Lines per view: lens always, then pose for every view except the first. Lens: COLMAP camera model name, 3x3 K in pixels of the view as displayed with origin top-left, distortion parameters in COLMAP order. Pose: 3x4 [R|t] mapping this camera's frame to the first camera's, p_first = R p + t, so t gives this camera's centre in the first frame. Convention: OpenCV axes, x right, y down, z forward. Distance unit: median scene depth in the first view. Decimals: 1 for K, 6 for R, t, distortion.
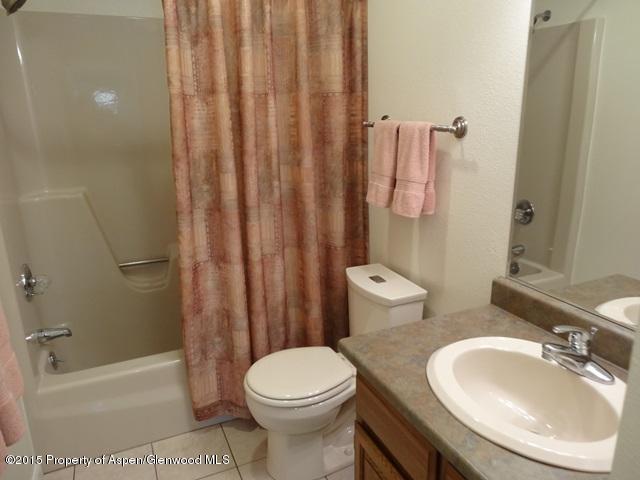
lens RADIAL K [[469.1, 0, 320.8], [0, 469.1, 238.7], [0, 0, 1]] dist [-0.002624, 0.007995]
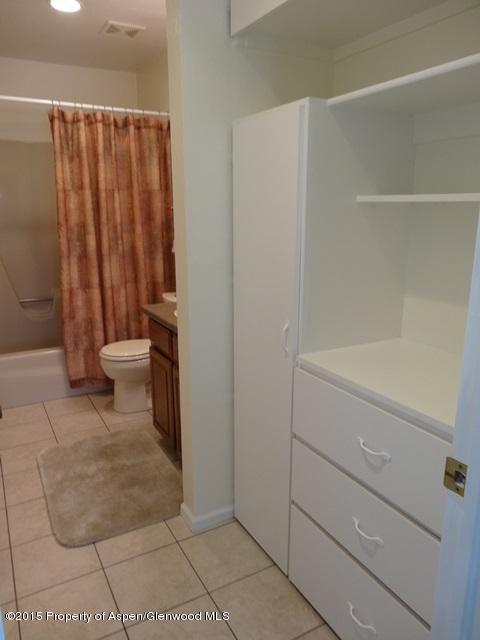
lens RADIAL K [[469.1, 0, 239.5], [0, 469.1, 320.2], [0, 0, 1]] dist [-0.002624, 0.007995]
pose [[0.996677, -0.007400, 0.081119, 0.197072], [0.011030, 0.998953, -0.044397, 0.245720], [-0.080706, 0.045145, 0.995715, -0.717148]]
